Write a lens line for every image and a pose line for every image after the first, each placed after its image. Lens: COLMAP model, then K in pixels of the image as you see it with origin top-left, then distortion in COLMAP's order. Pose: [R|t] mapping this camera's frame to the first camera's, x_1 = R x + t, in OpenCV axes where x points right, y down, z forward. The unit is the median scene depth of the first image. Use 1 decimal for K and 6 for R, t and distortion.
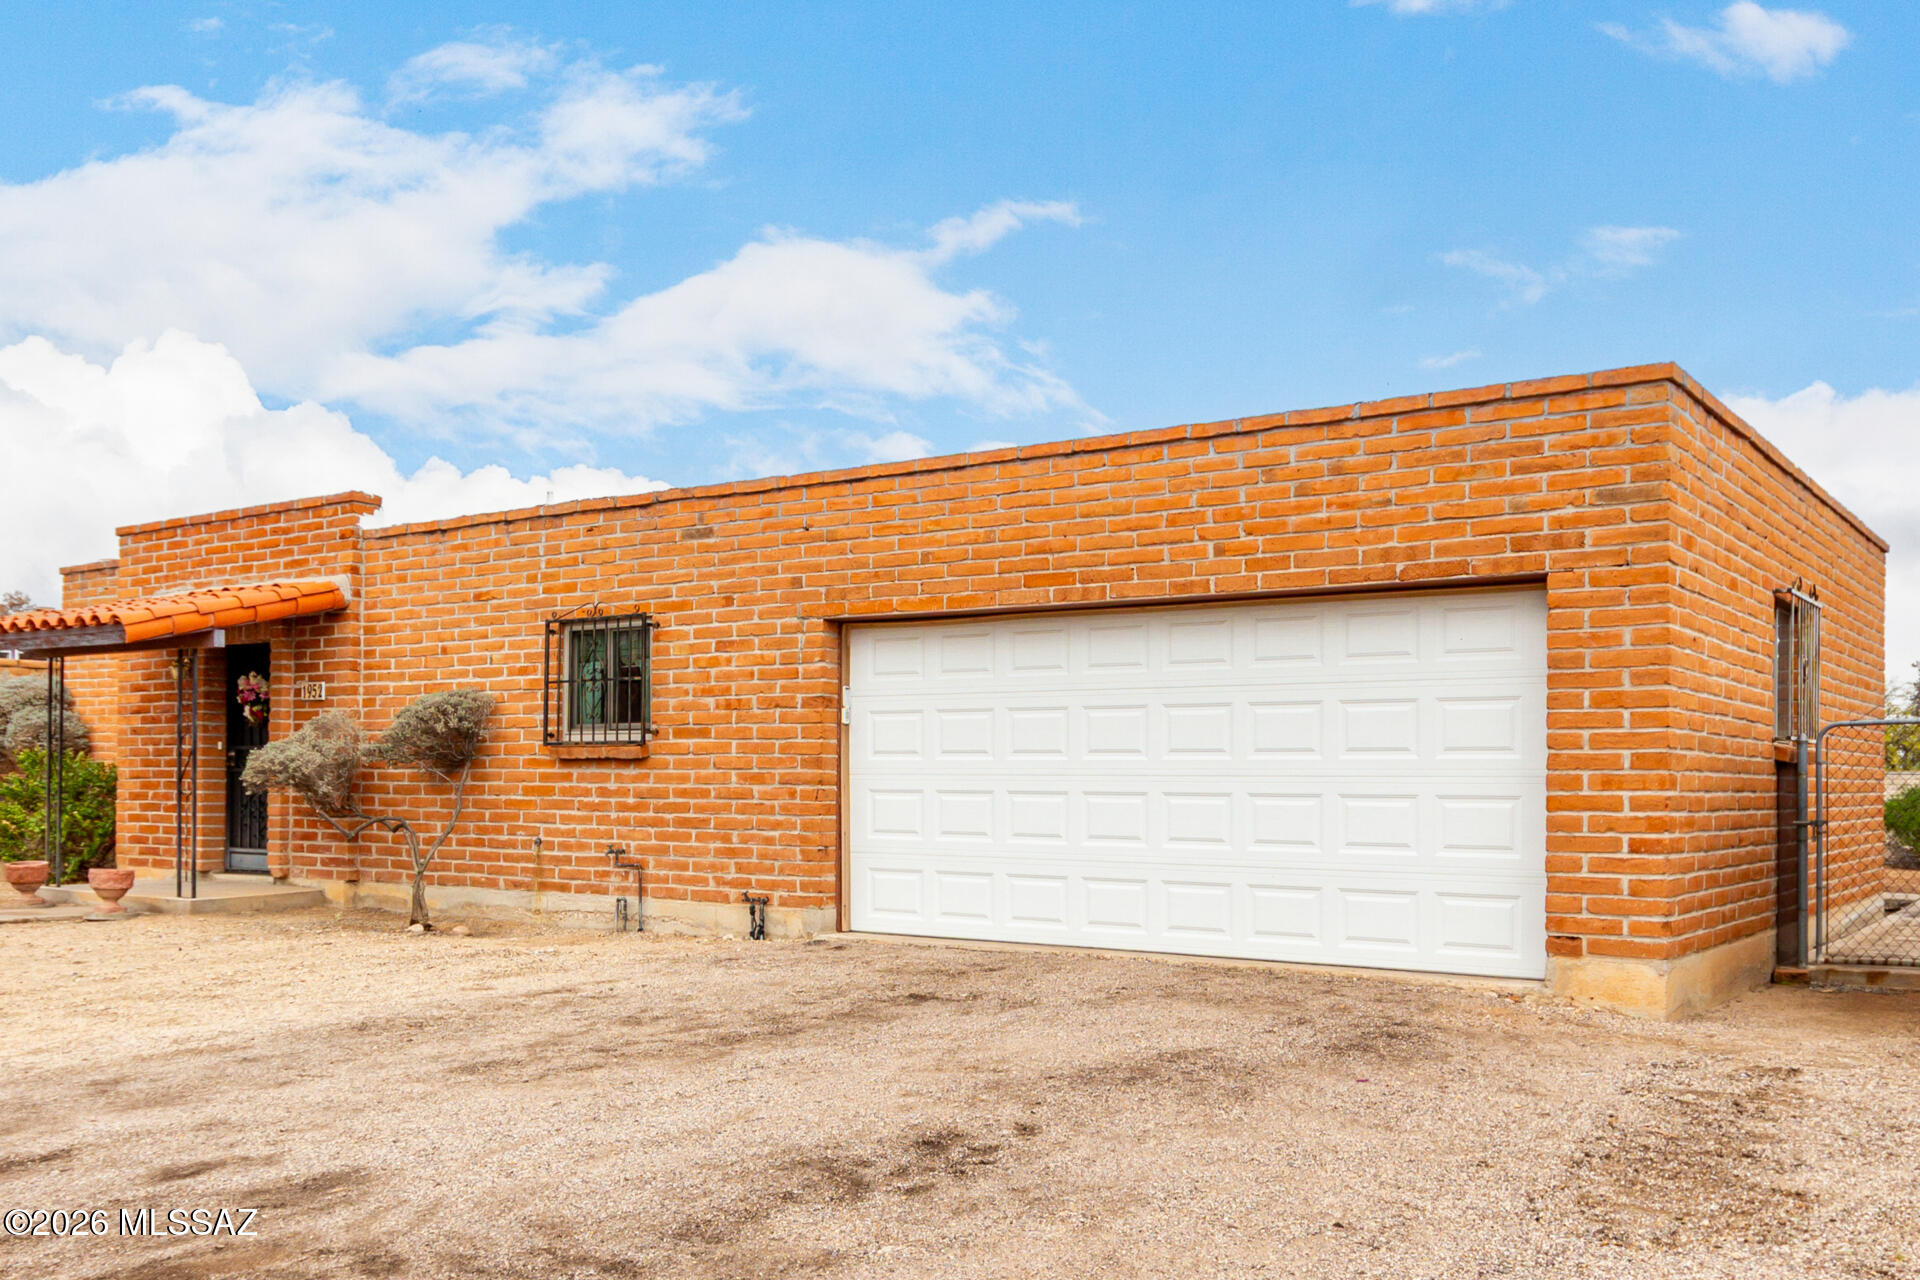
lens RADIAL K [[1782.8, 0, 964.7], [0, 1782.8, 772.7], [0, 0, 1]] dist [-0.054876, 0.172972]
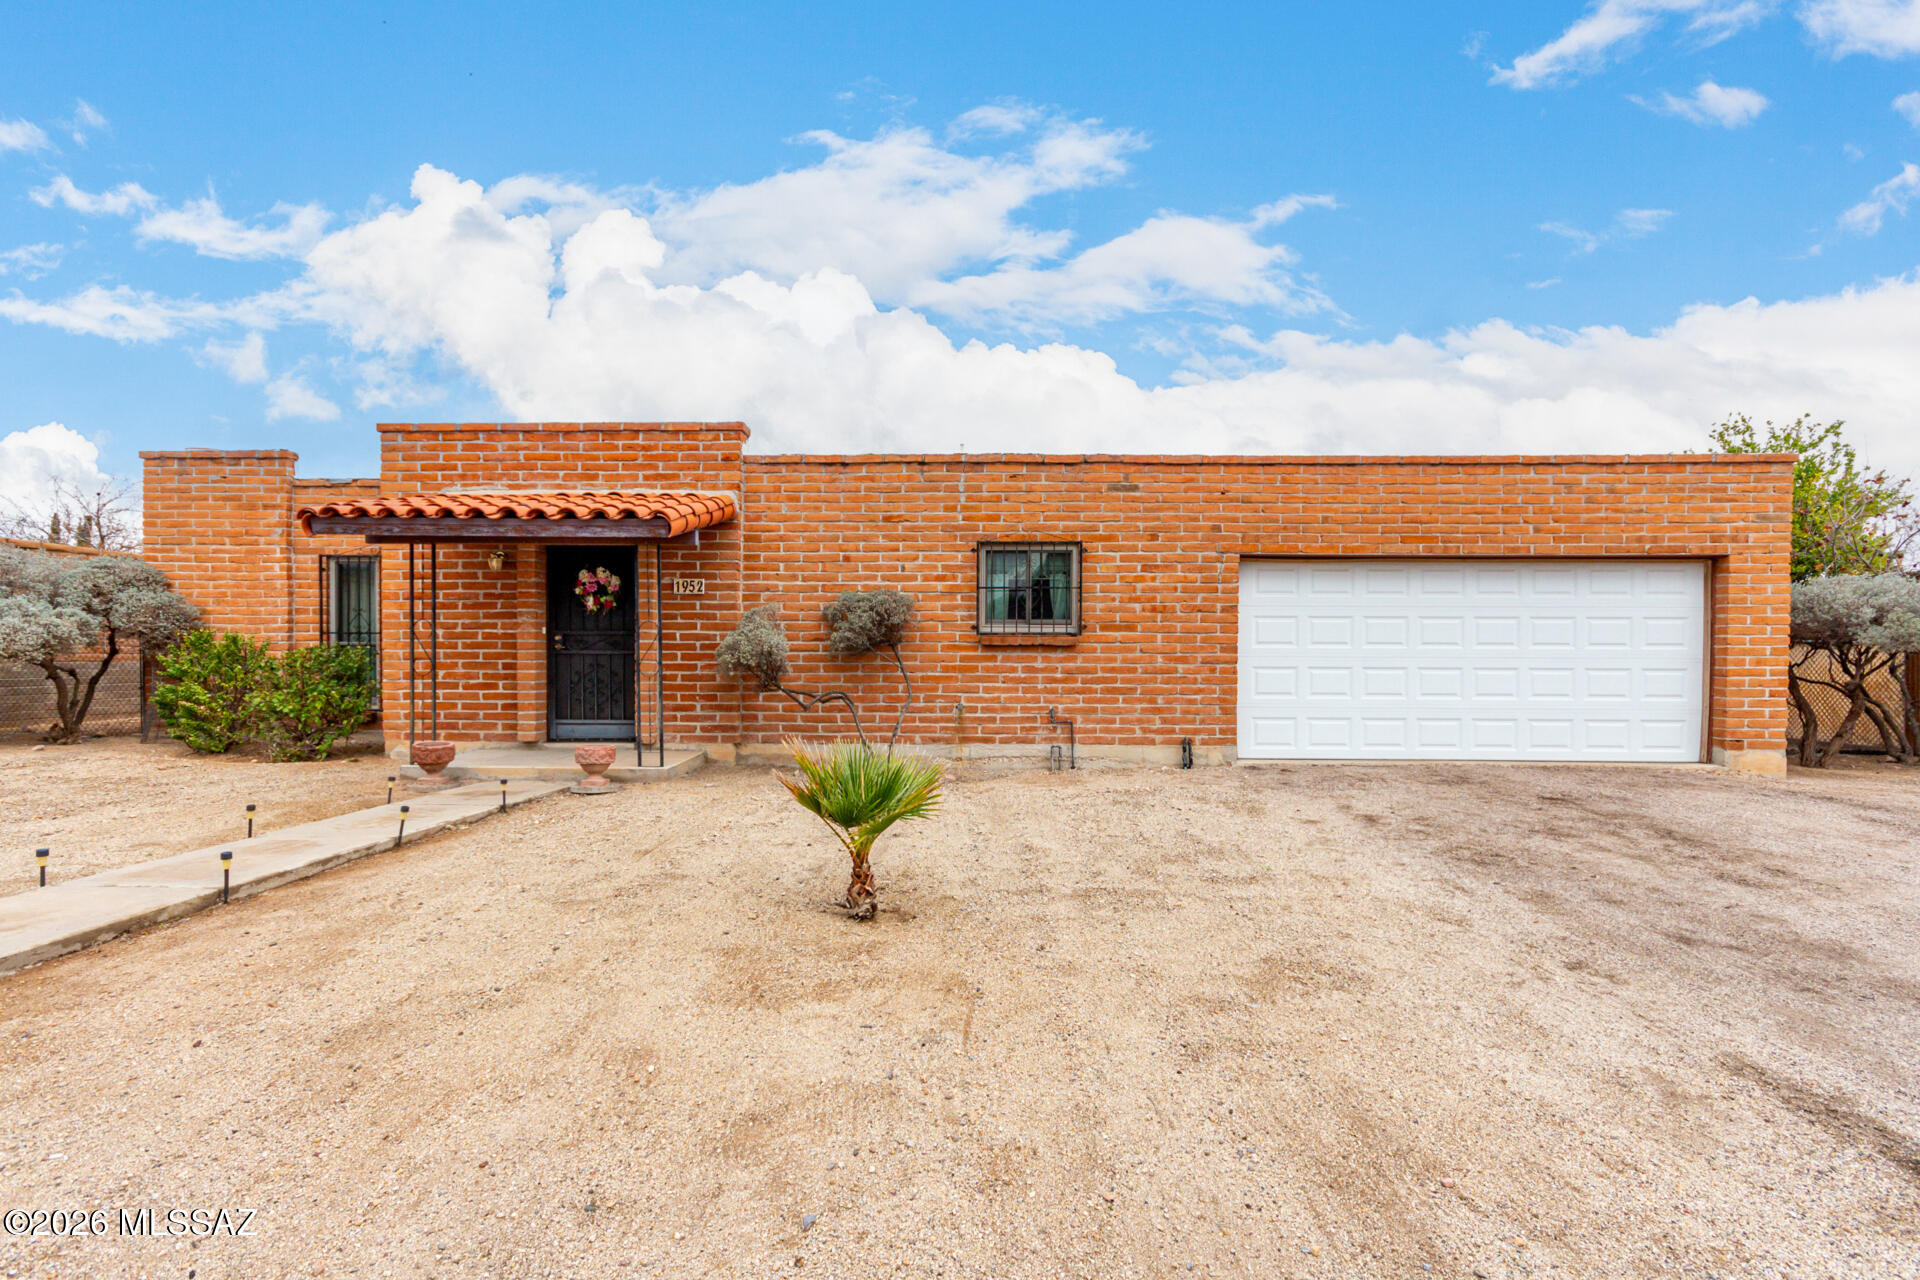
lens RADIAL K [[925.5, 0, 960.1], [0, 925.5, 671.6], [0, 0, 1]] dist [-0.000161, 0.001618]
pose [[0.823250, -0.012907, 0.567532, -0.683327], [-0.002214, 0.999661, 0.025946, -0.006278], [-0.567674, -0.022617, 0.822943, 0.460630]]
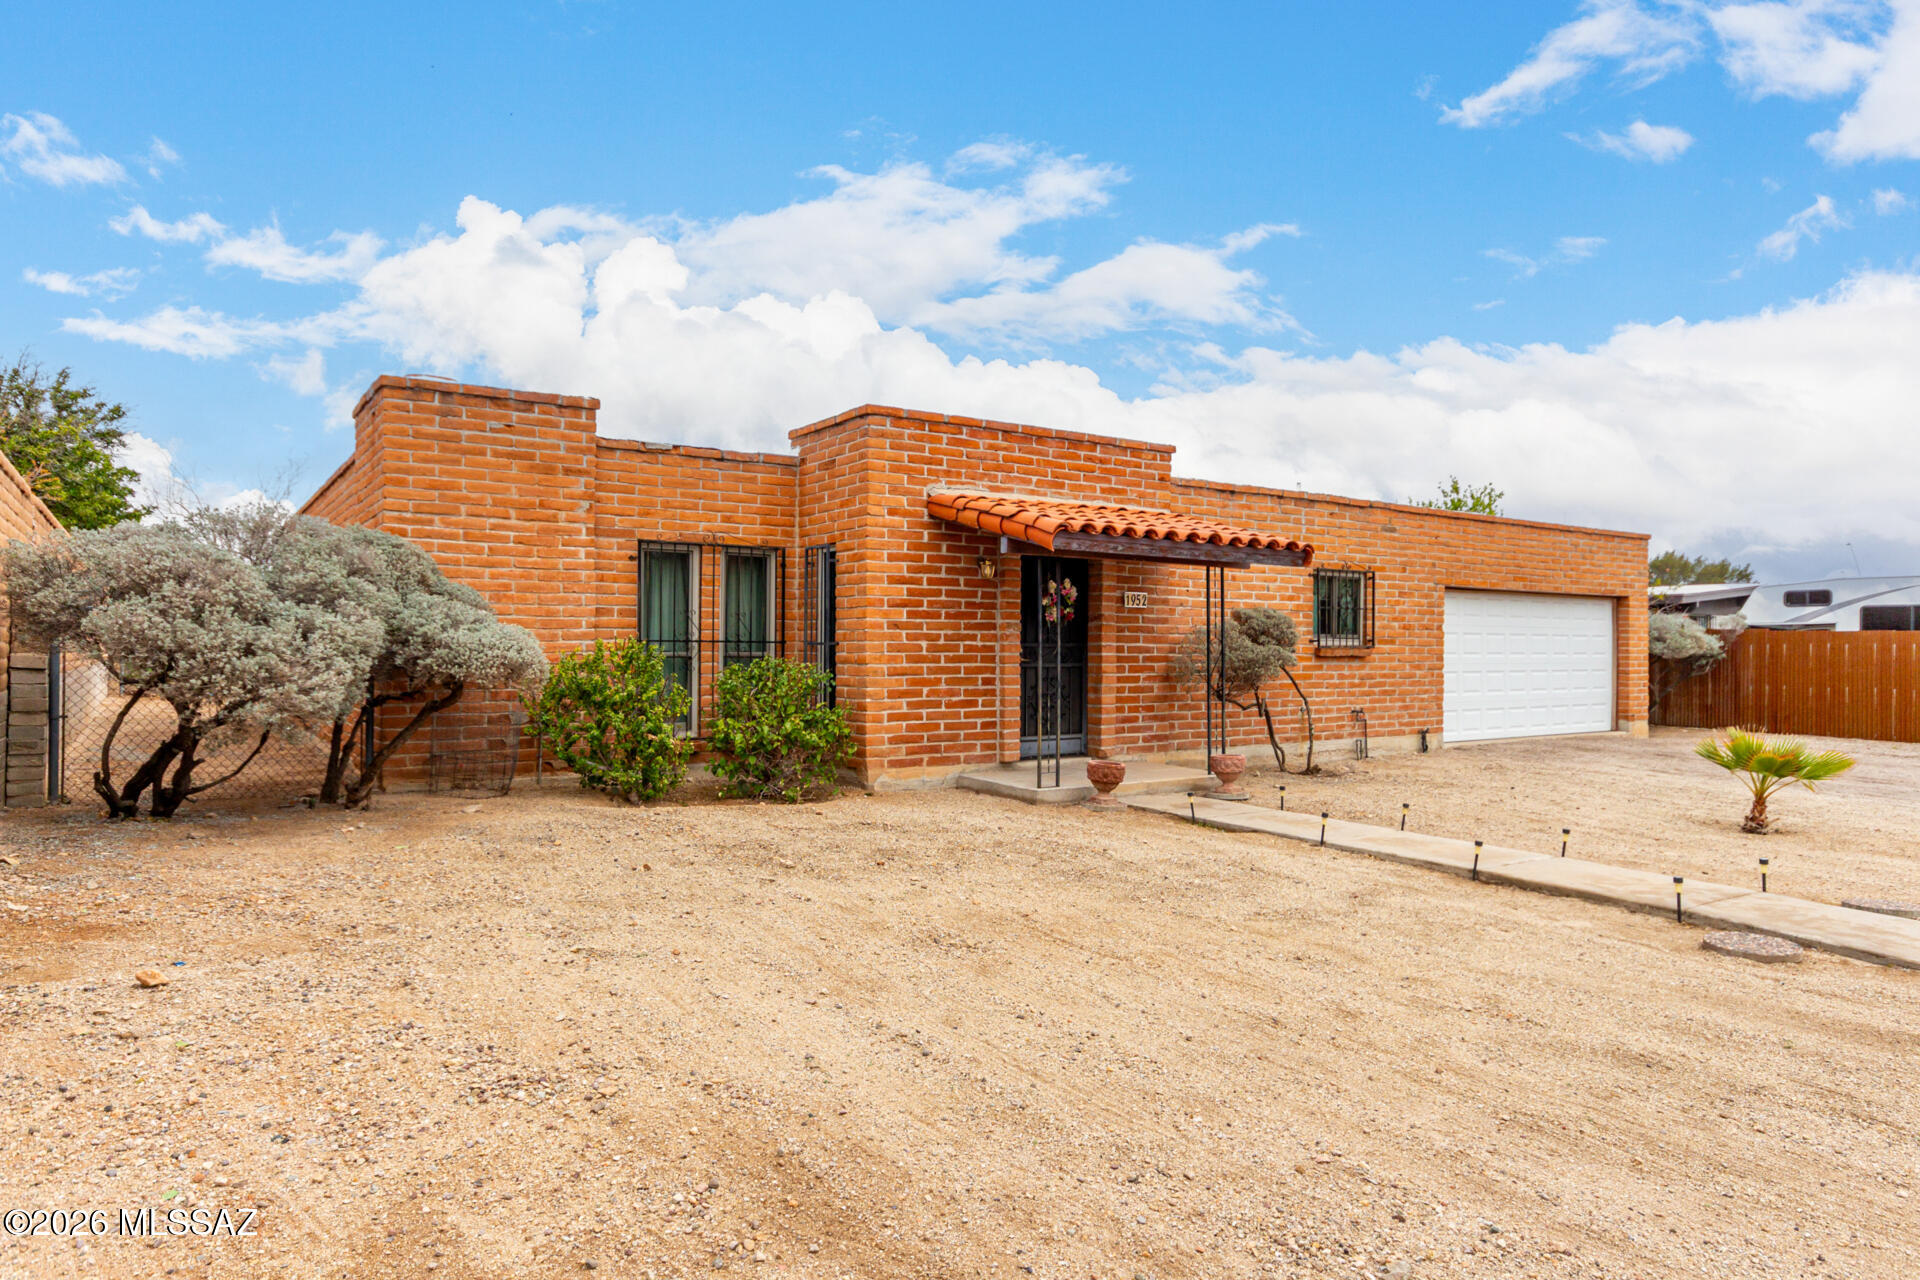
lens RADIAL K [[1129.1, 0, 960.0], [0, 1129.1, 640.0], [0, 0, 1]] dist [-0.004303, -0.000073]
pose [[0.350543, 0.000838, 0.936546, -1.358177], [-0.008792, 0.999958, 0.002397, -0.023143], [-0.936505, -0.009075, 0.350536, 1.007583]]
